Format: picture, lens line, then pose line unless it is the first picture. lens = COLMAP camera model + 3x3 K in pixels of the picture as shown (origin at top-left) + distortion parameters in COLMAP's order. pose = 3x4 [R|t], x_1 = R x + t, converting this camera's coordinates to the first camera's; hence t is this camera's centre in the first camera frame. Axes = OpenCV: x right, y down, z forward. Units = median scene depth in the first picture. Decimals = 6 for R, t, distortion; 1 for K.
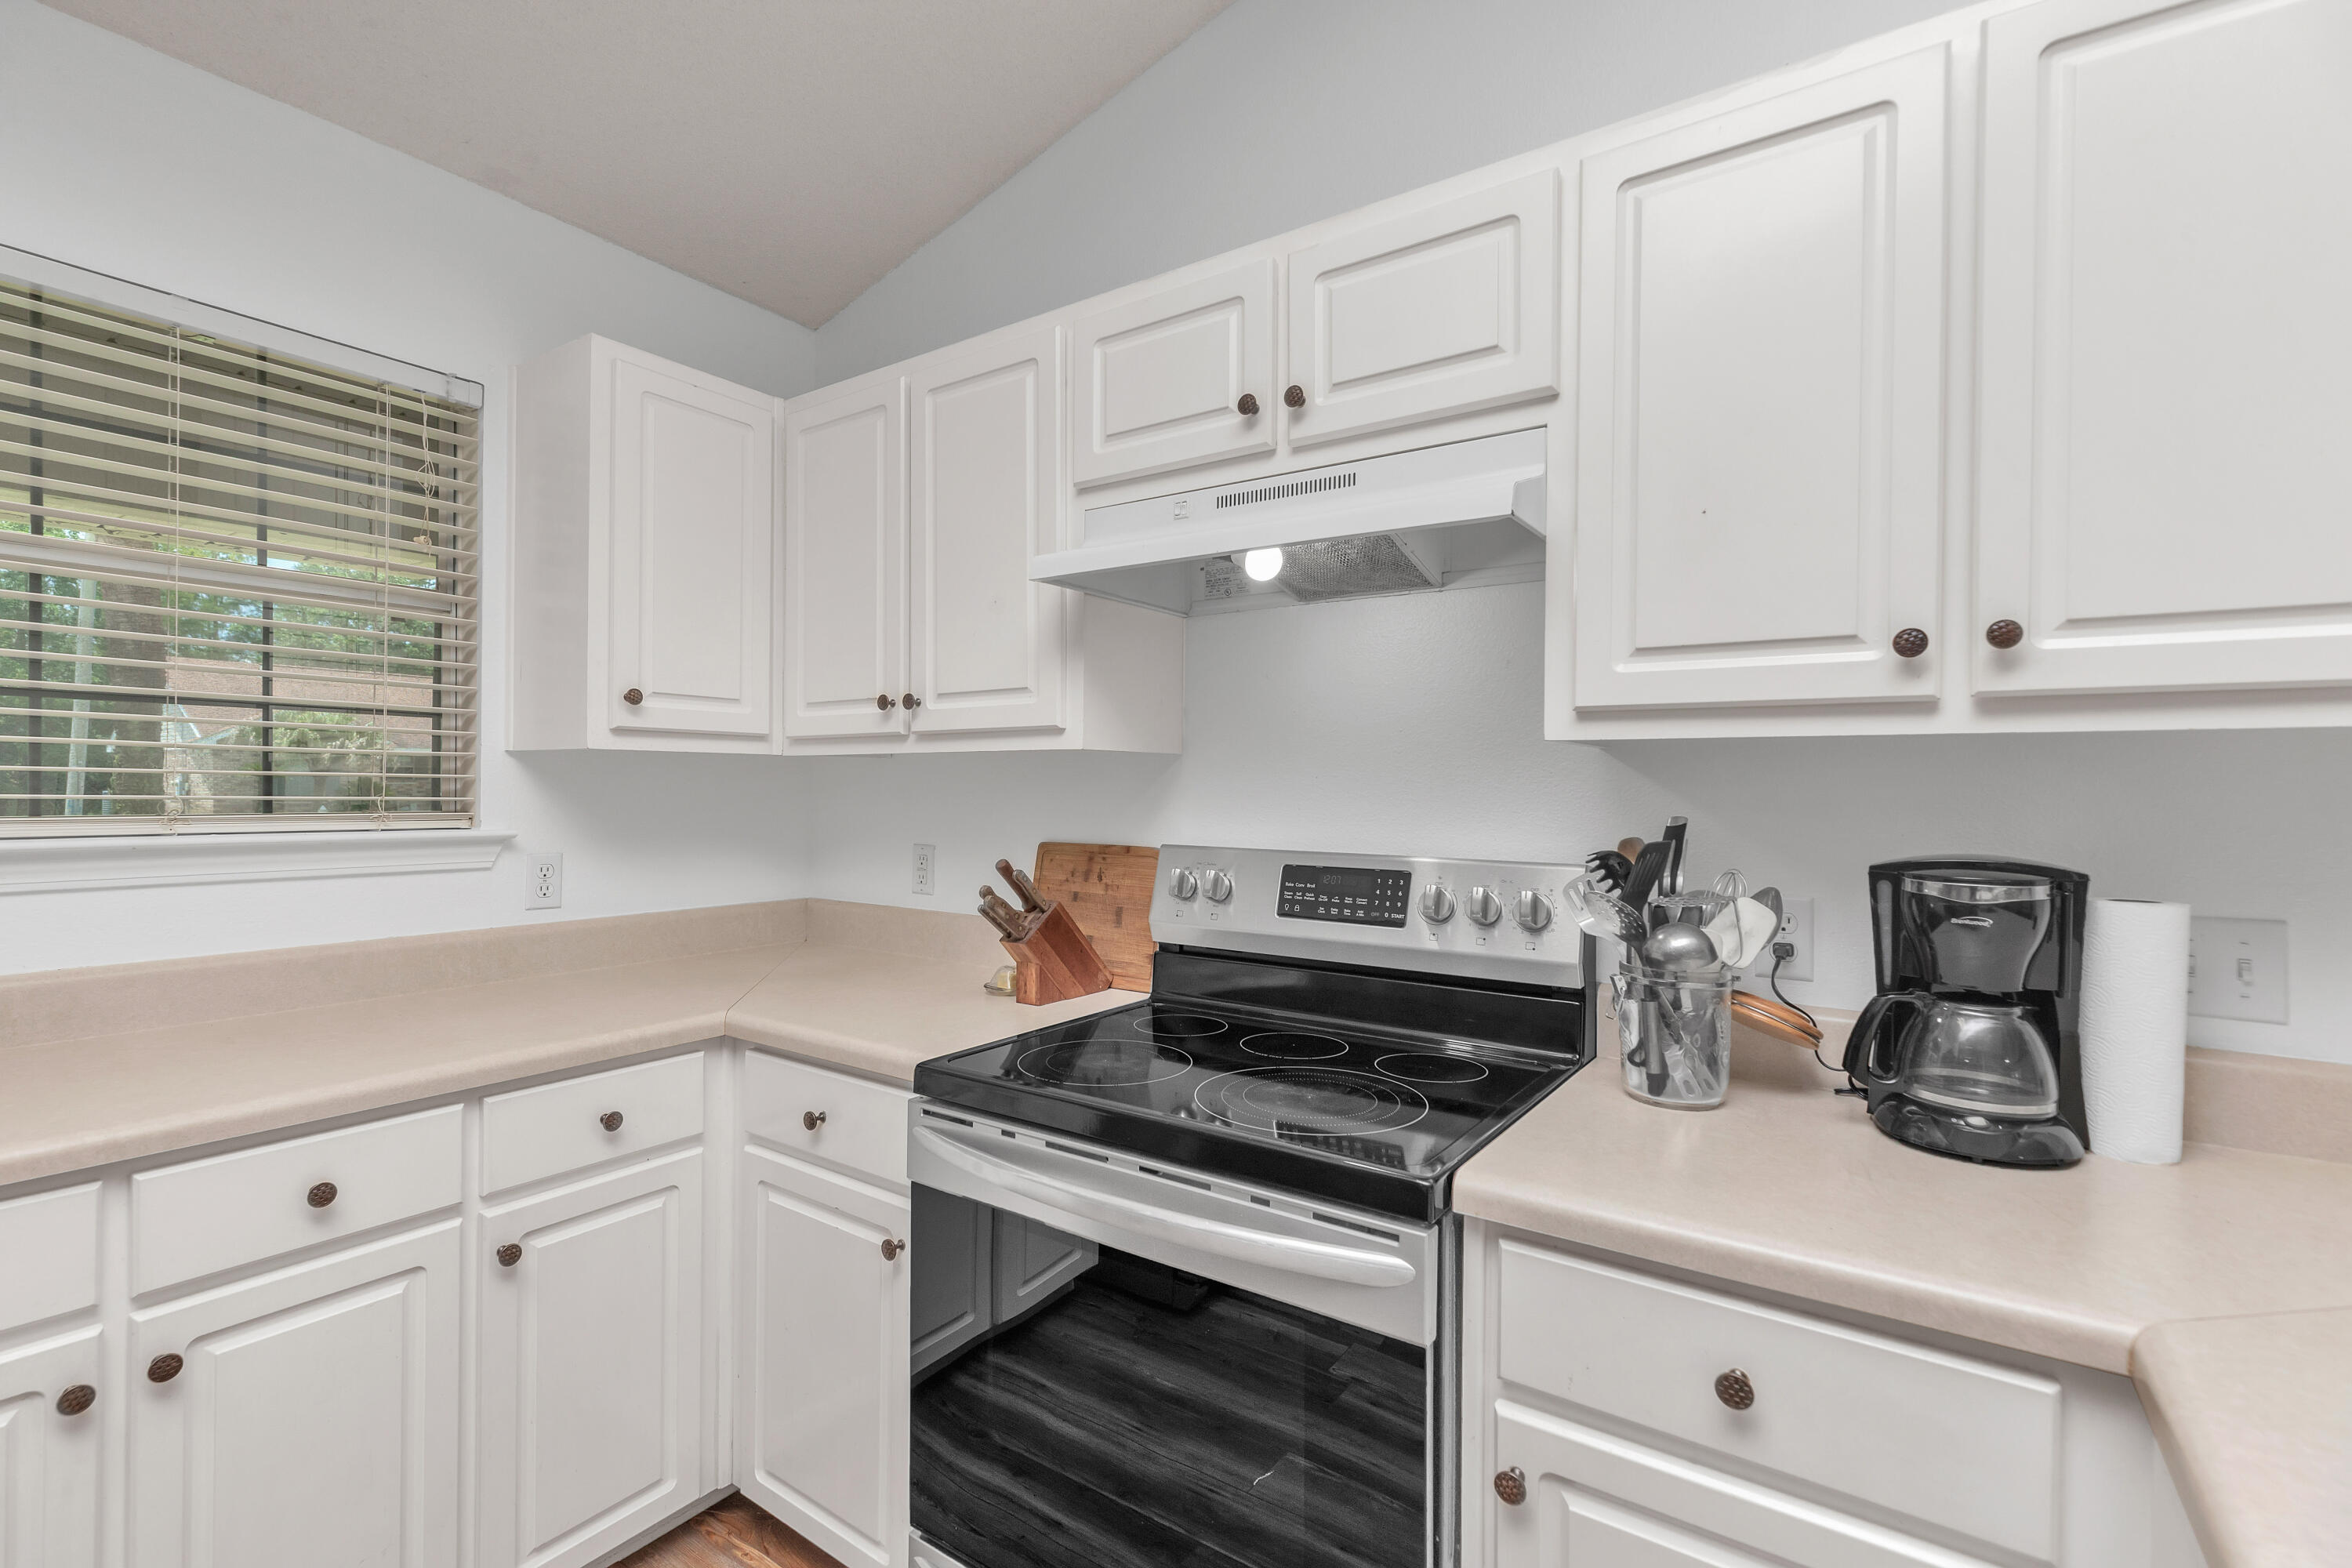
lens RADIAL K [[1084.4, 0, 1195.8], [0, 1084.4, 775.9], [0, 0, 1]] dist [0.009649, -0.001280]
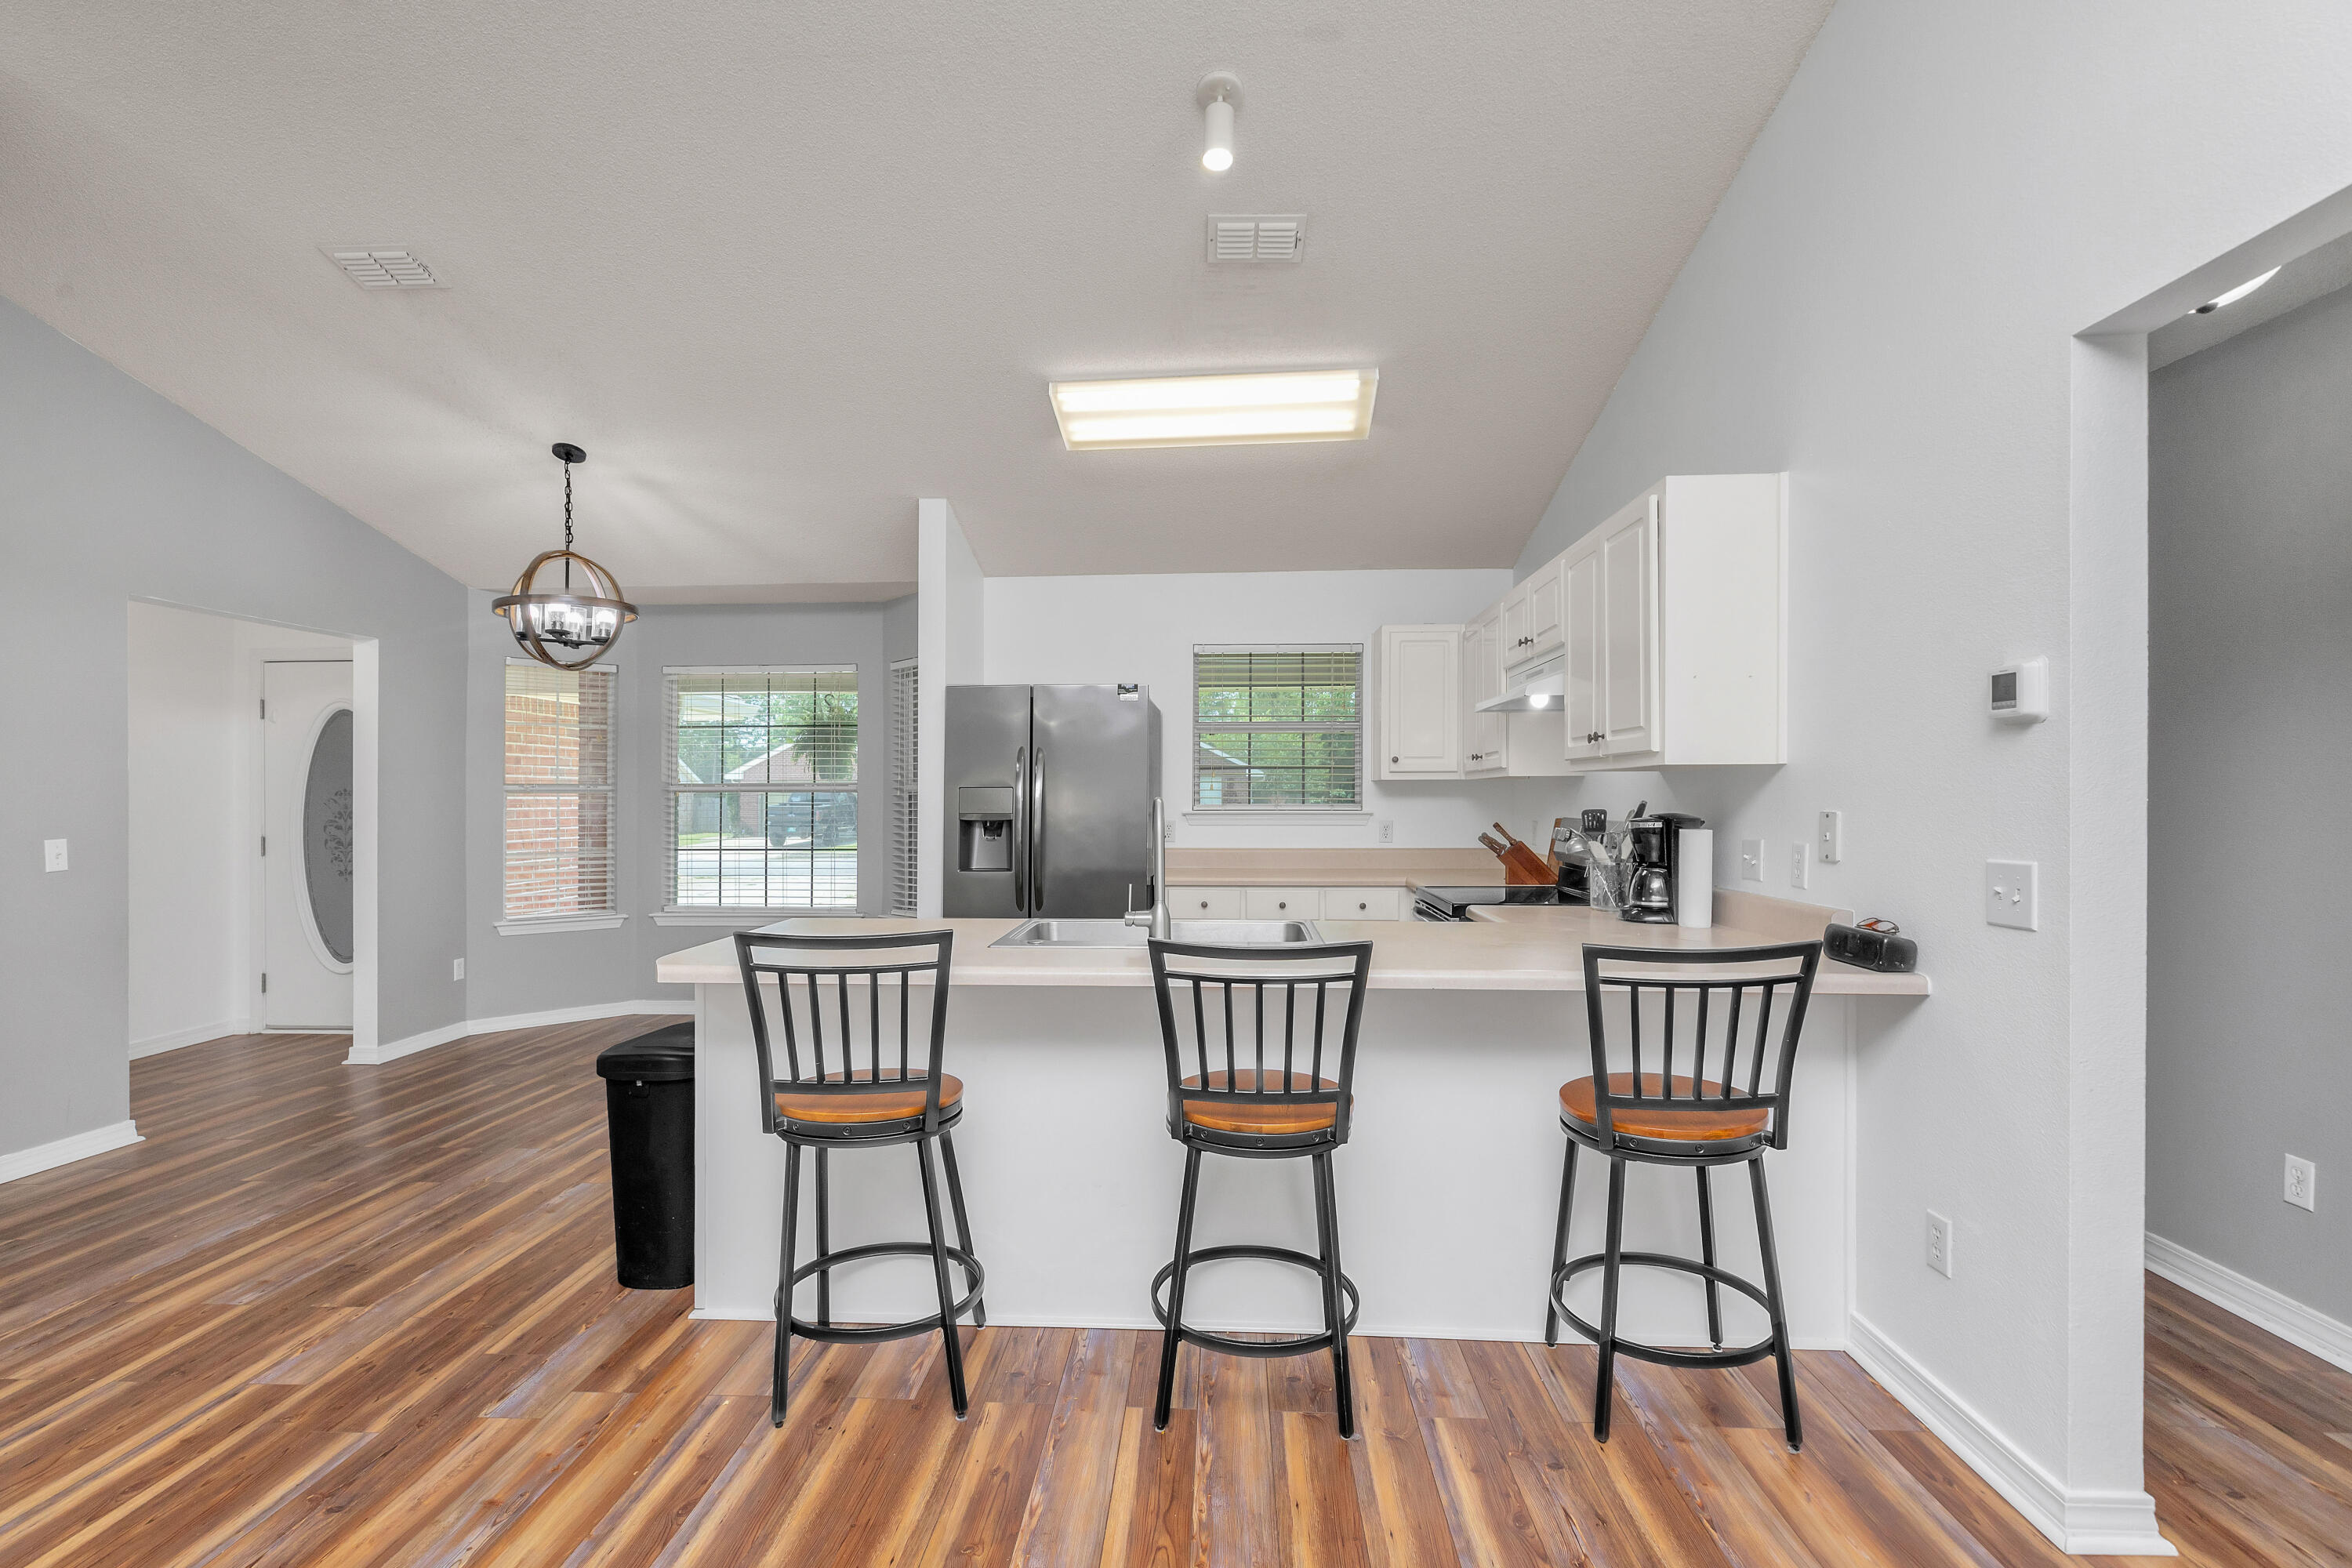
lens RADIAL K [[1084.4, 0, 1176.4], [0, 1084.4, 795.3], [0, 0, 1]] dist [0.009649, -0.001280]
pose [[0.524403, -0.012403, -0.851380, 1.709459], [0.006581, 0.999923, -0.010513, 0.045466], [0.851445, -0.000090, 0.524444, -0.979641]]
